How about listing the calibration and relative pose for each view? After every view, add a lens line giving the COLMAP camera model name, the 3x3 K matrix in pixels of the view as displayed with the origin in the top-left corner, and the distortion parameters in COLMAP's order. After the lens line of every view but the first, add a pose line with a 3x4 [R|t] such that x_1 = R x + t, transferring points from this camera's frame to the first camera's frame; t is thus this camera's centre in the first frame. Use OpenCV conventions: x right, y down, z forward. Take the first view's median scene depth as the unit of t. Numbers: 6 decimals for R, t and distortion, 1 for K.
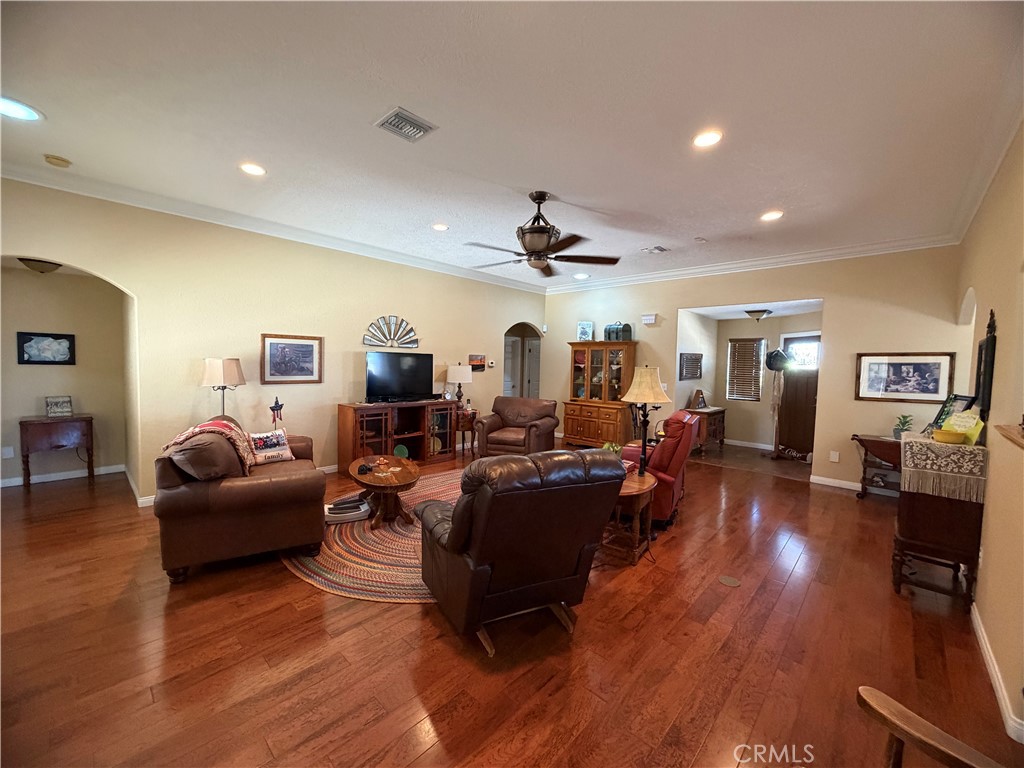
lens RADIAL K [[407.9, 0, 510.7], [0, 407.9, 385.5], [0, 0, 1]] dist [0.000041, -0.000018]
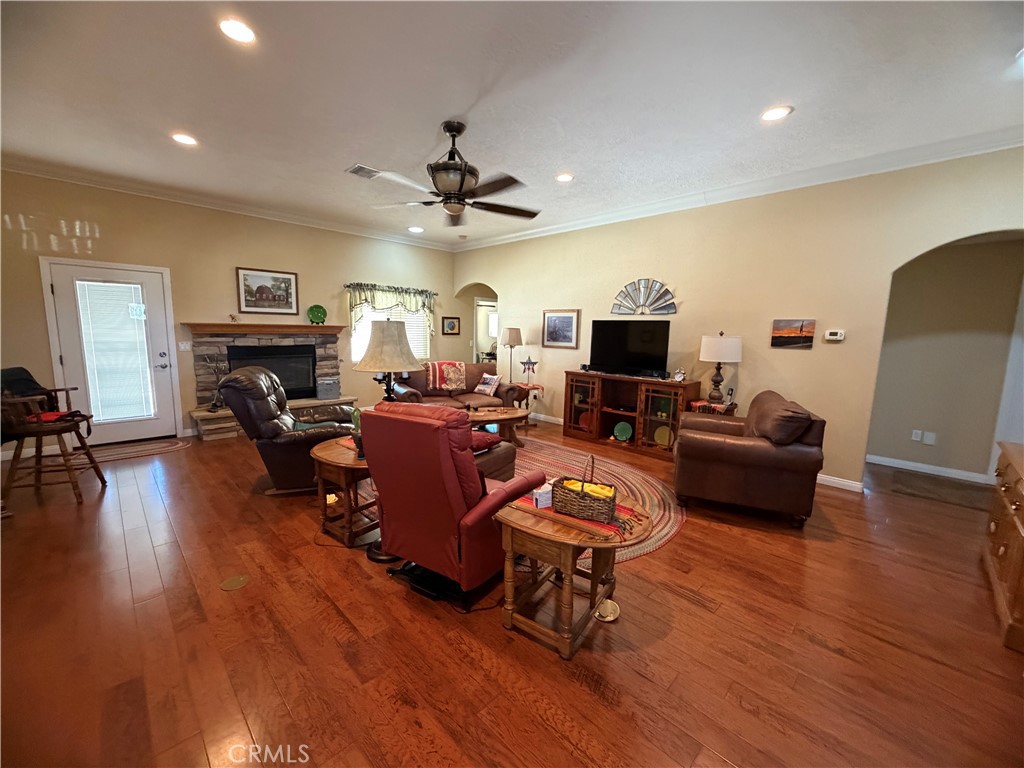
lens RADIAL K [[407.9, 0, 510.6], [0, 407.9, 382.8], [0, 0, 1]] dist [0.000041, -0.000018]
pose [[-0.035273, 0.105393, -0.993805, 0.634869], [-0.080772, 0.990870, 0.107948, -0.019804], [0.996108, 0.084079, -0.026438, 0.762975]]
